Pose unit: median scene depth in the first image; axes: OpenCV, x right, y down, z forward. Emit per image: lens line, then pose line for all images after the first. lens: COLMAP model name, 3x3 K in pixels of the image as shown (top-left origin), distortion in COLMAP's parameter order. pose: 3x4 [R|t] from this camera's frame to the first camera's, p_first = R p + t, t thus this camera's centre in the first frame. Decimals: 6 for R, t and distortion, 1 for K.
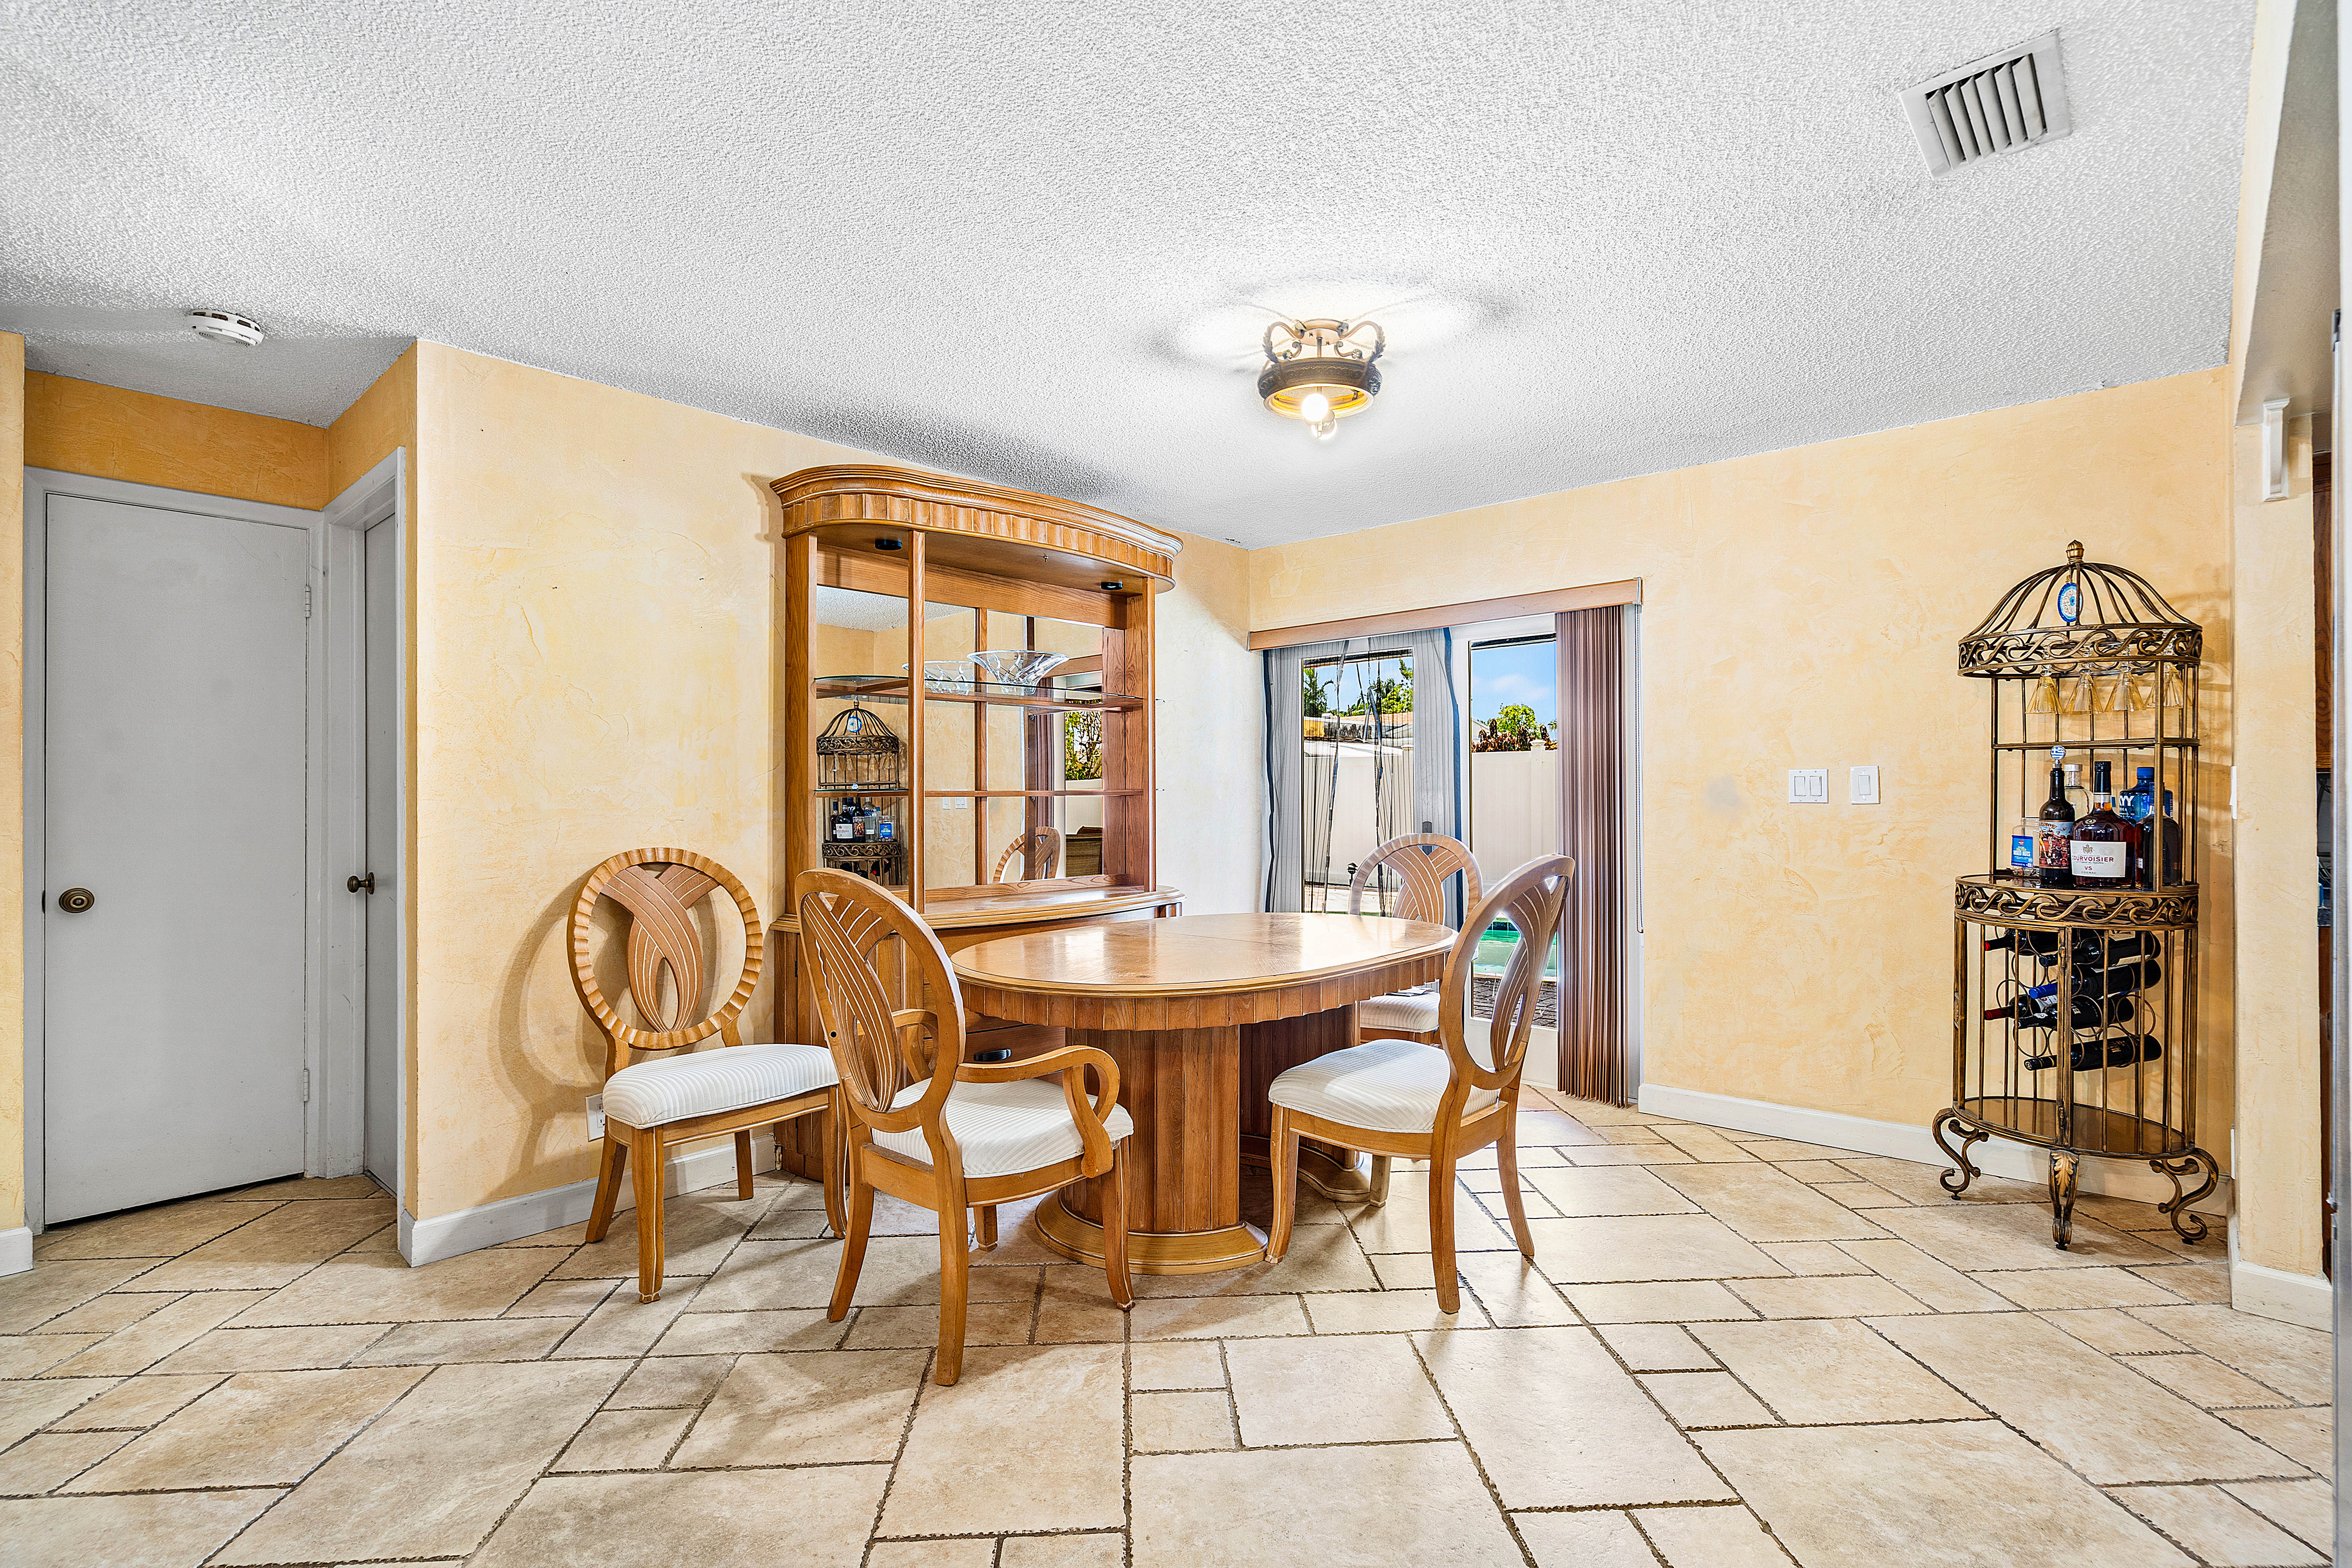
lens RADIAL K [[1089.6, 0, 1206.8], [0, 1089.6, 790.8], [0, 0, 1]] dist [-0.000497, 0.000555]
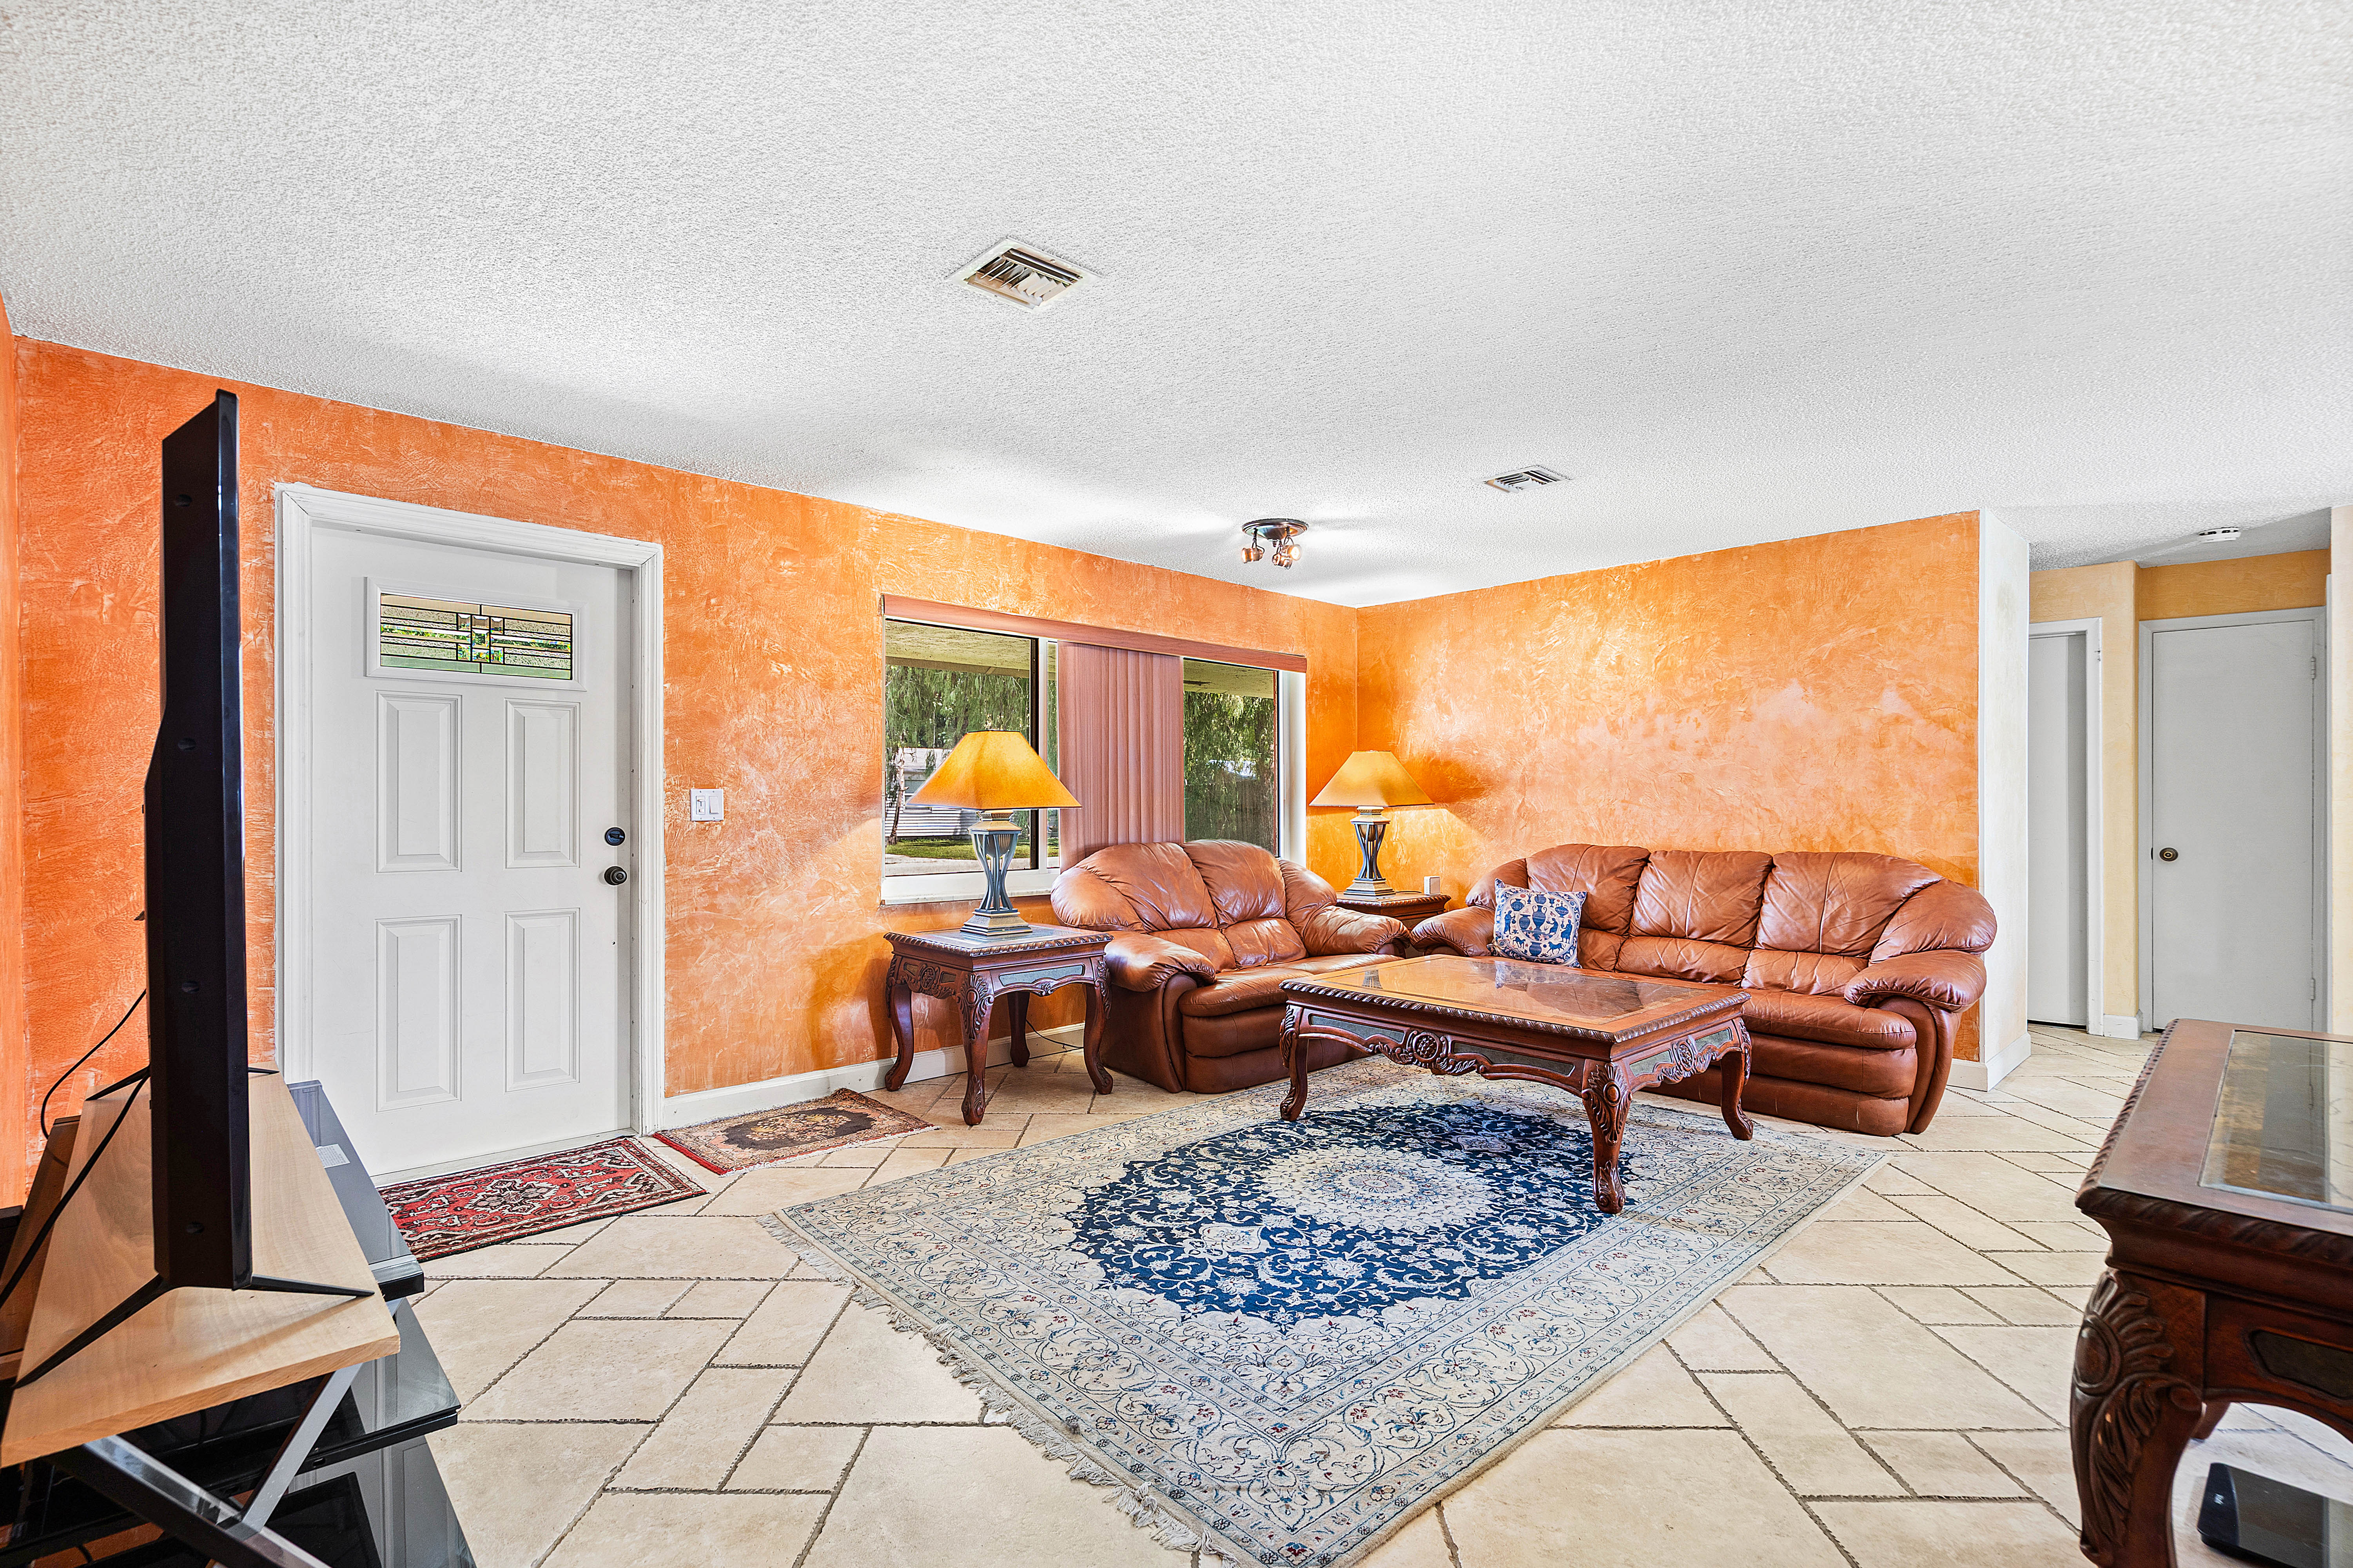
lens RADIAL K [[1111.2, 0, 1174.5], [0, 1111.2, 800.8], [0, 0, 1]] dist [0.000377, 0.000120]
pose [[-0.082316, 0.005772, -0.996590, 0.907823], [0.002539, 0.999981, 0.005582, -0.006555], [0.996603, -0.002071, -0.082329, -0.470478]]
